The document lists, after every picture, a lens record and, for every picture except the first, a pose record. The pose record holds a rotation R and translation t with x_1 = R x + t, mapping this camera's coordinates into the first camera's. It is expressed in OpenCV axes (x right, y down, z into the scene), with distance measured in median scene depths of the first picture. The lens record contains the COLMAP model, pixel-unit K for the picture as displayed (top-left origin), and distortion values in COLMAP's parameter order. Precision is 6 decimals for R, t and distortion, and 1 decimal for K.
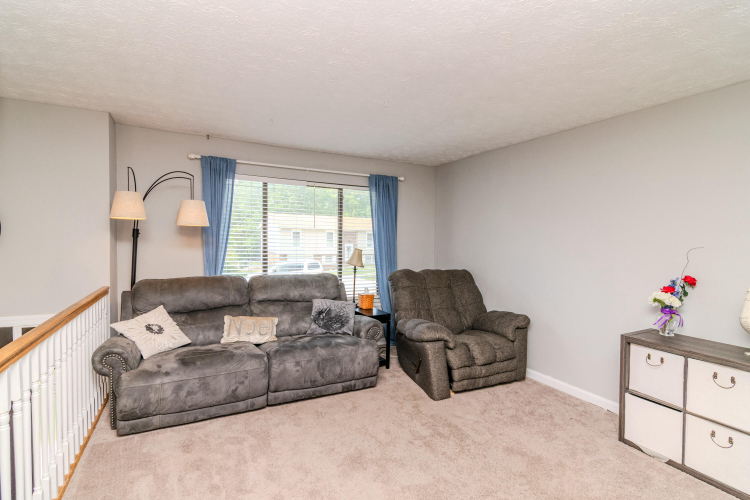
lens RADIAL K [[371.1, 0, 377.2], [0, 371.1, 238.3], [0, 0, 1]] dist [-0.004465, -0.000714]
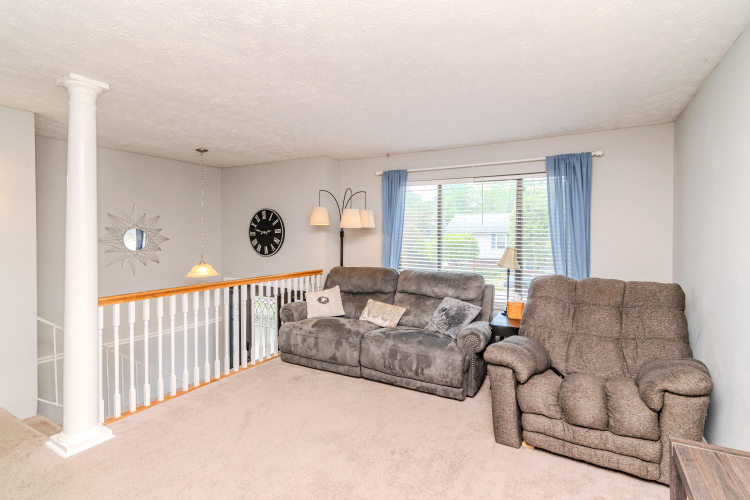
lens RADIAL K [[371.1, 0, 377.2], [0, 371.1, 238.3], [0, 0, 1]] dist [-0.004465, -0.000714]
pose [[0.538980, -0.009170, -0.842269, 0.577124], [0.009278, 0.999945, -0.004950, 0.008985], [0.842268, -0.005146, 0.539035, 0.312178]]
